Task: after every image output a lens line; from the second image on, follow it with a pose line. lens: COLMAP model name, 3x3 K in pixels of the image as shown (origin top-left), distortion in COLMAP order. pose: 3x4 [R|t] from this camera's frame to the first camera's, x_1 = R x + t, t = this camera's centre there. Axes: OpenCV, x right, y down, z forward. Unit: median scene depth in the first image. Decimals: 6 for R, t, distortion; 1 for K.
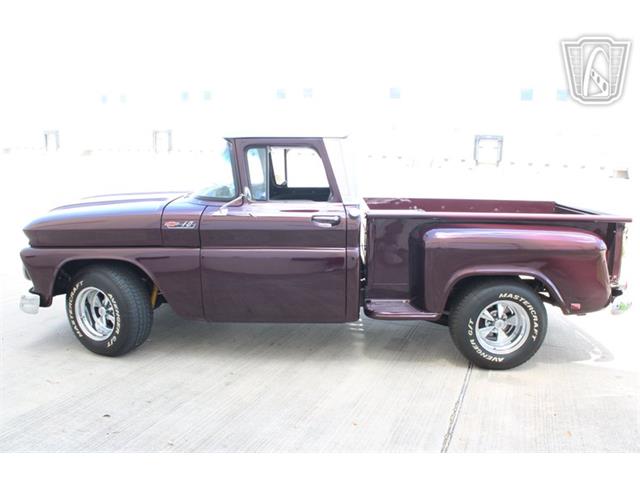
lens RADIAL K [[496.3, 0, 320.4], [0, 496.3, 240.6], [0, 0, 1]] dist [-0.089247, 0.018890]
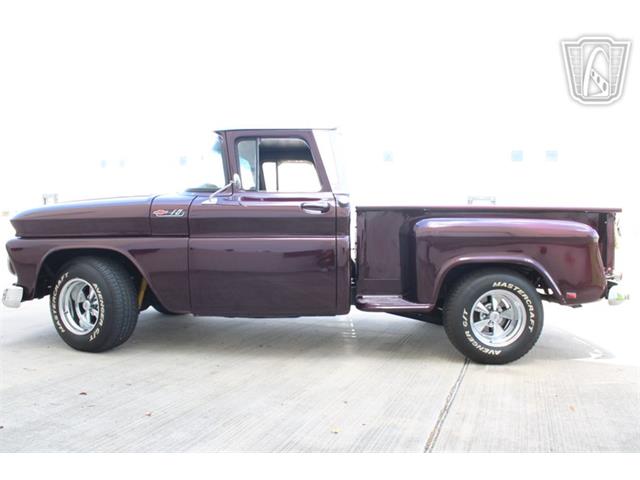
lens RADIAL K [[496.3, 0, 319.2], [0, 496.3, 241.3], [0, 0, 1]] dist [-0.089247, 0.018890]
pose [[0.999969, -0.003893, 0.006789, 0.011169], [0.004670, 0.992951, -0.118430, 0.138787], [-0.006280, 0.118458, 0.992939, 0.017840]]
